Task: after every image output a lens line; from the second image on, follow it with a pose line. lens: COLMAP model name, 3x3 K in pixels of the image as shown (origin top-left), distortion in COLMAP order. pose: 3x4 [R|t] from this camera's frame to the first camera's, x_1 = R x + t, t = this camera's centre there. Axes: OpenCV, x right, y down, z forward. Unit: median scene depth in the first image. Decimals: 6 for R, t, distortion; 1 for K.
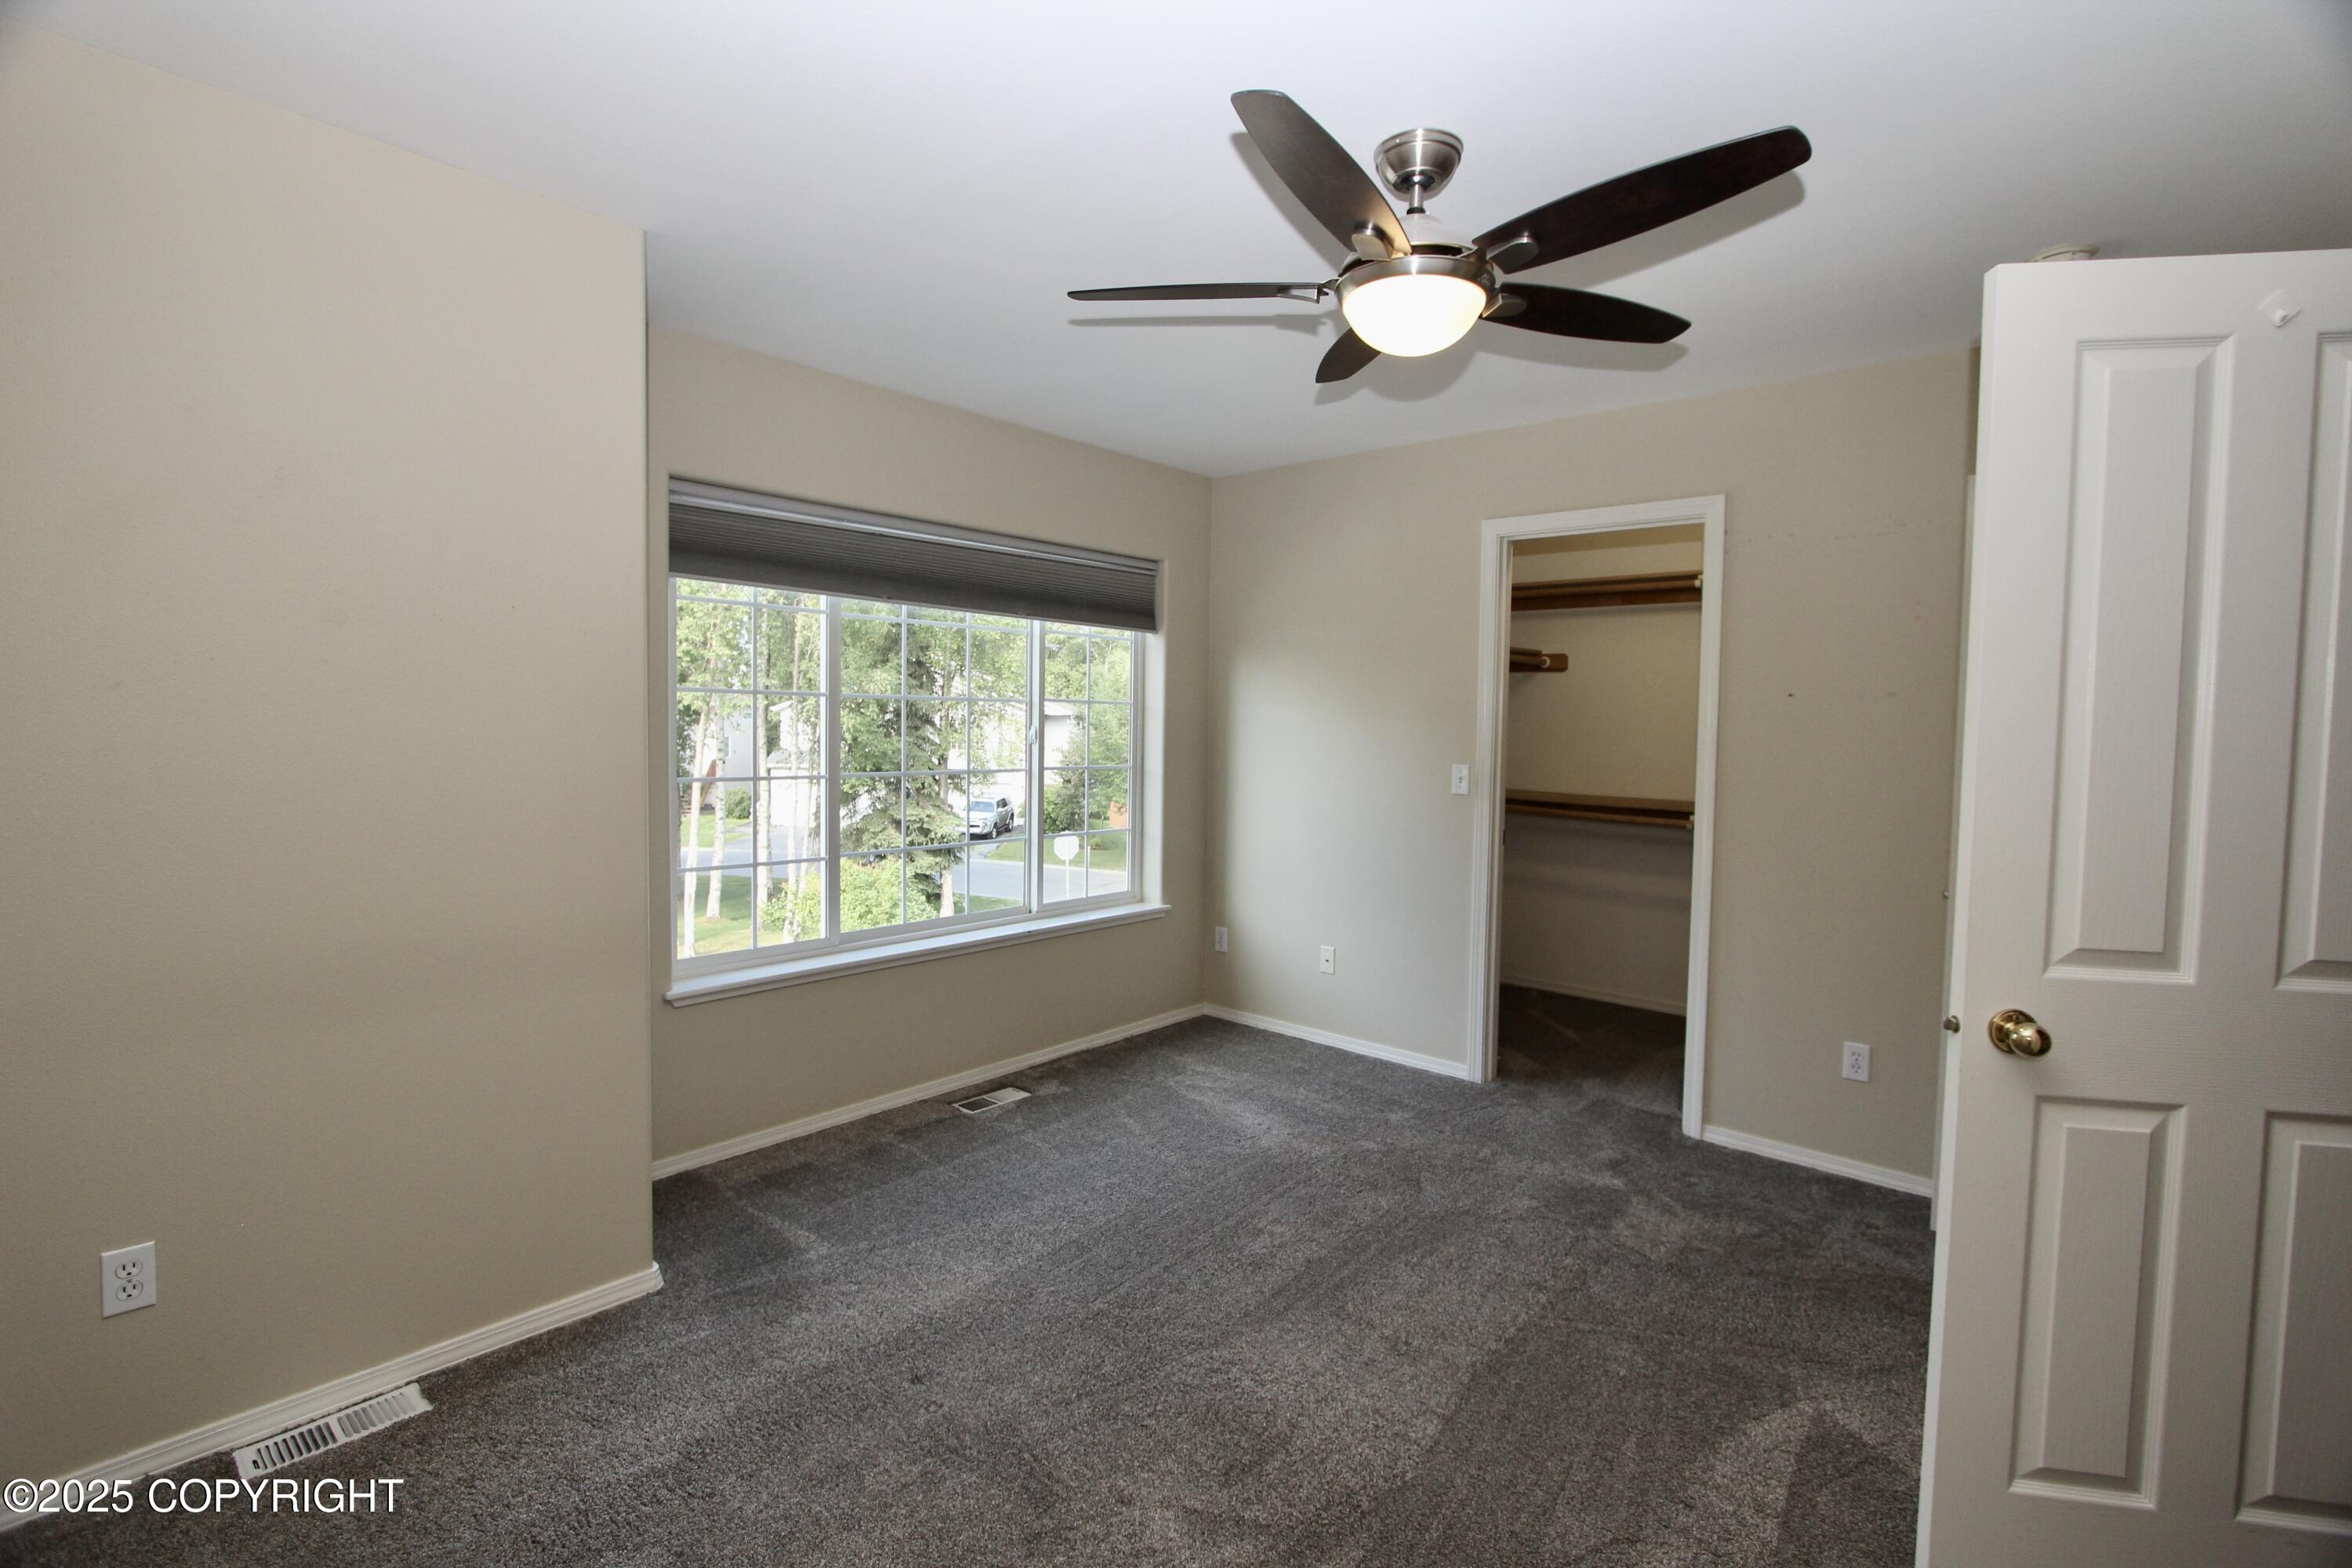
lens RADIAL K [[1081.0, 0, 1178.8], [0, 1081.0, 776.3], [0, 0, 1]] dist [-0.000645, -0.000466]
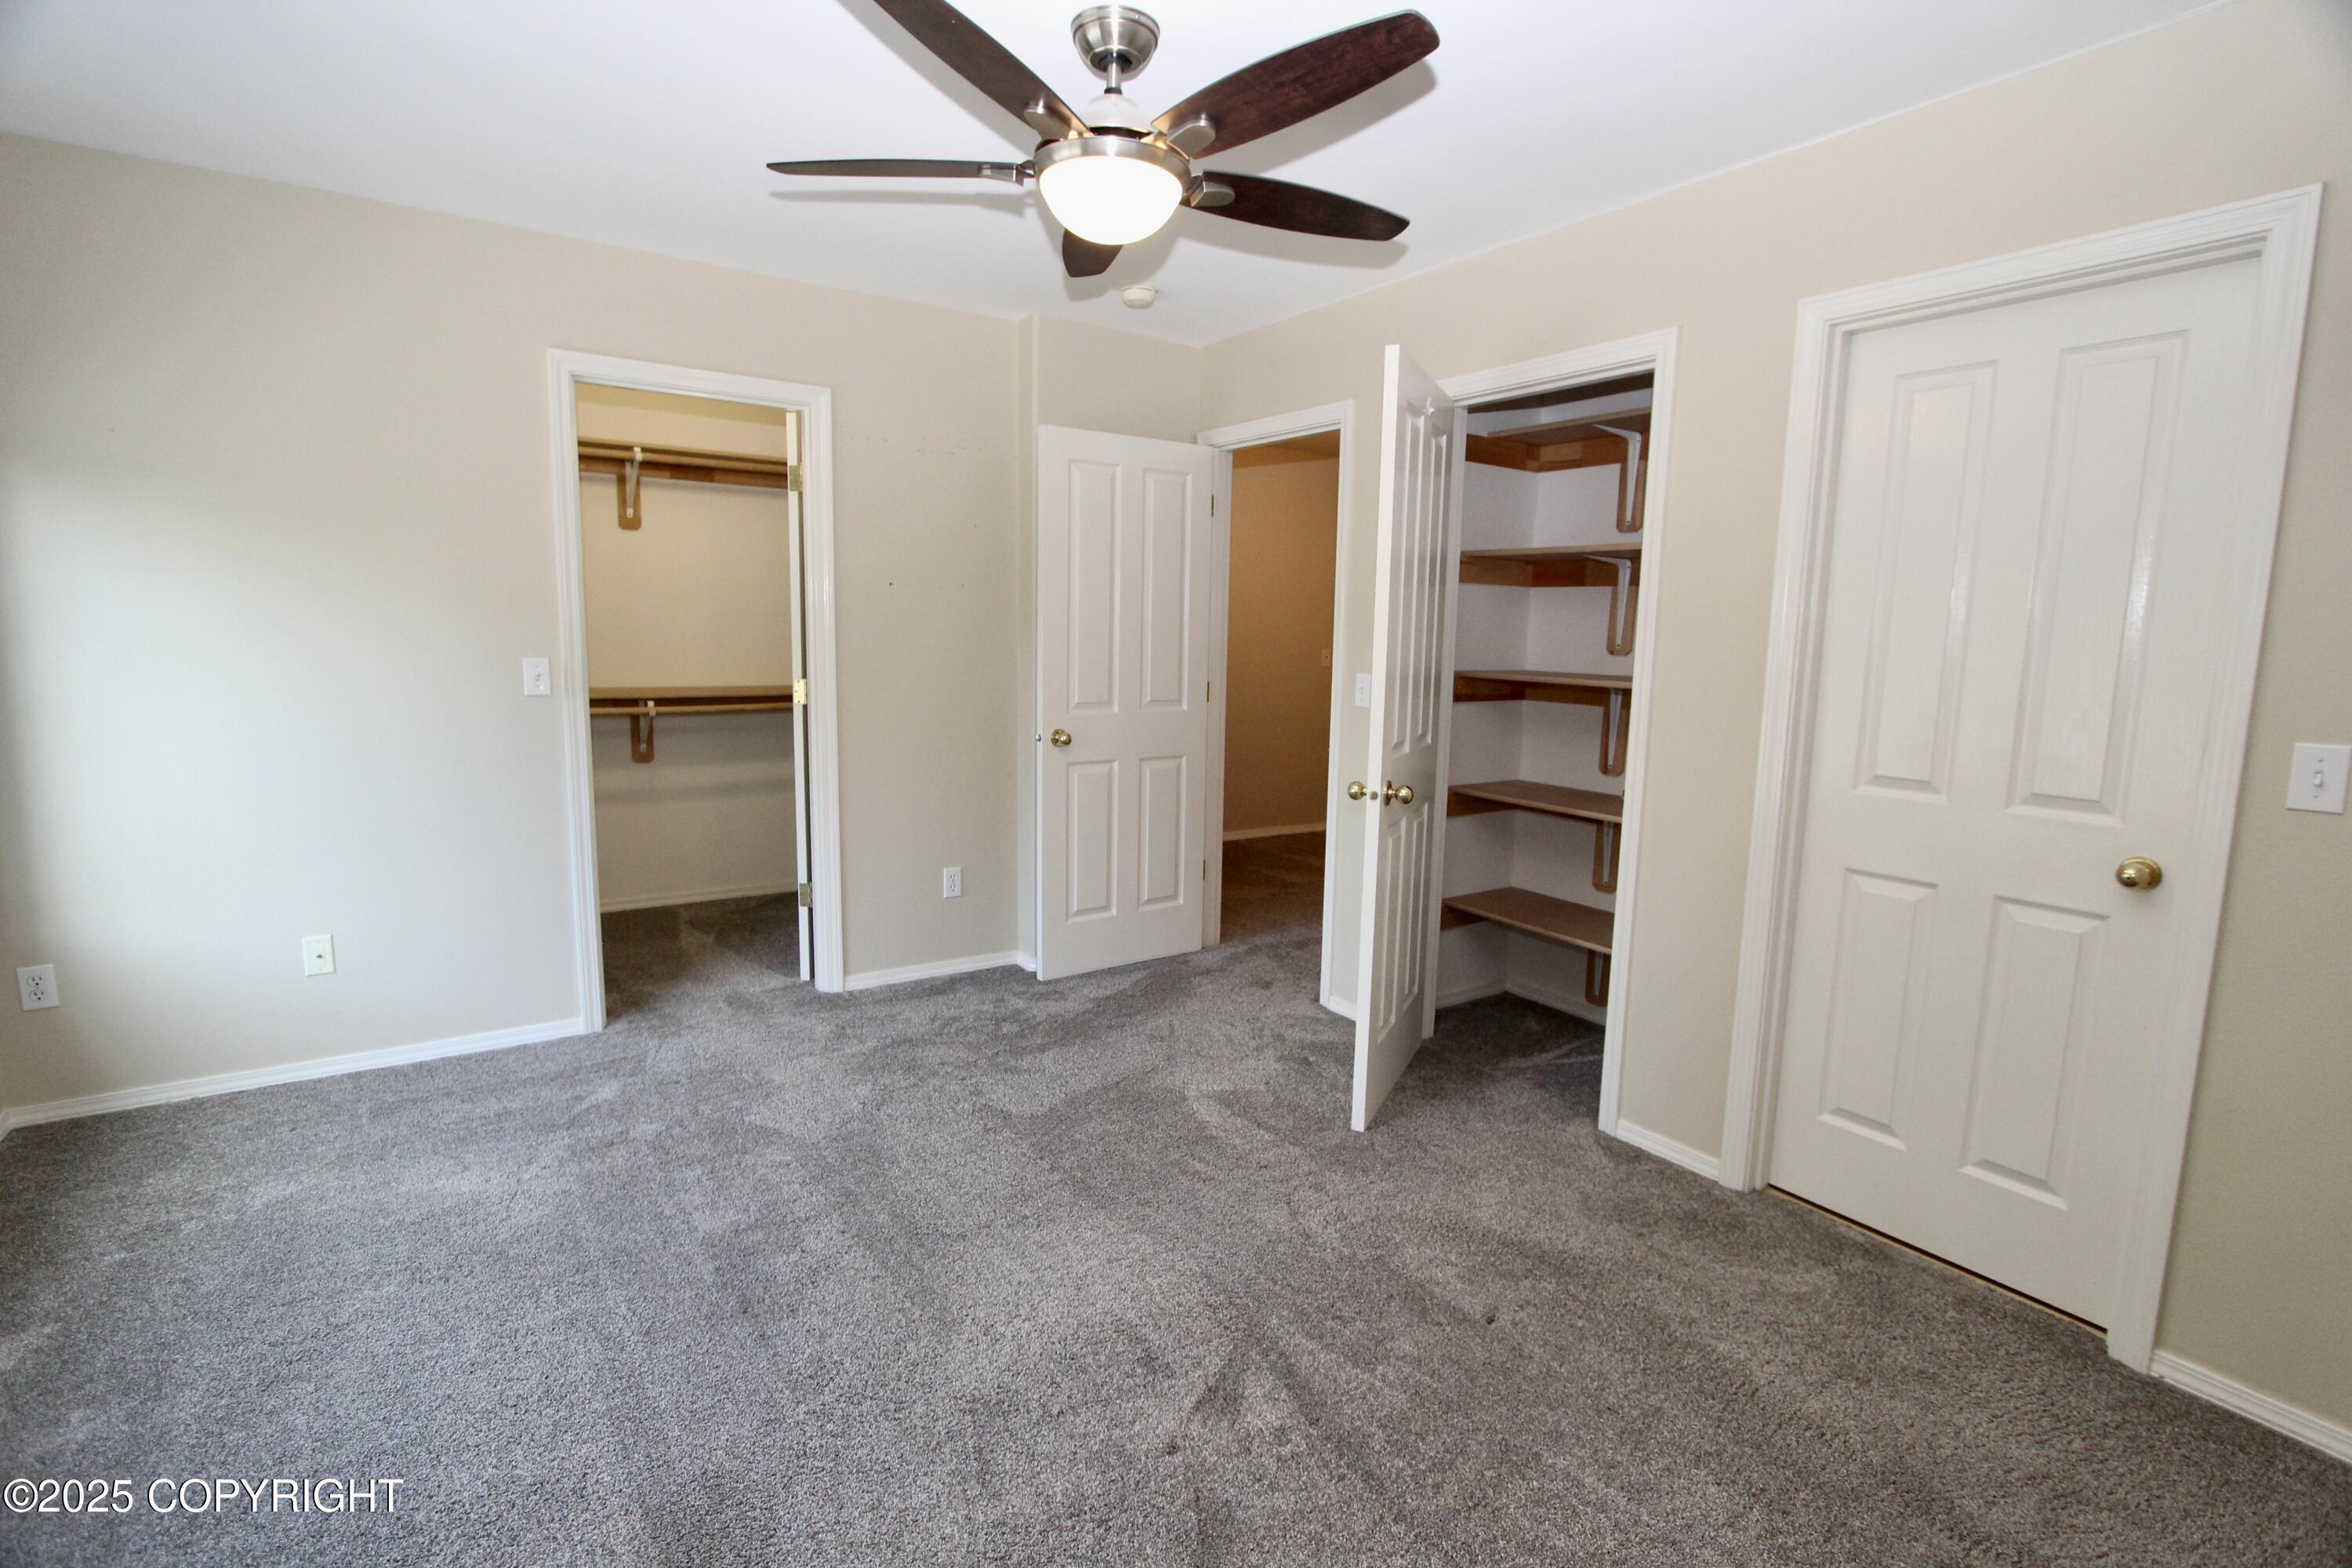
lens RADIAL K [[1081.0, 0, 1172.4], [0, 1081.0, 774.8], [0, 0, 1]] dist [-0.000645, -0.000466]
pose [[0.259509, -0.141776, 0.955277, -0.407839], [0.031305, 0.989880, 0.138408, -0.022075], [-0.965233, -0.006013, 0.261322, 0.353051]]
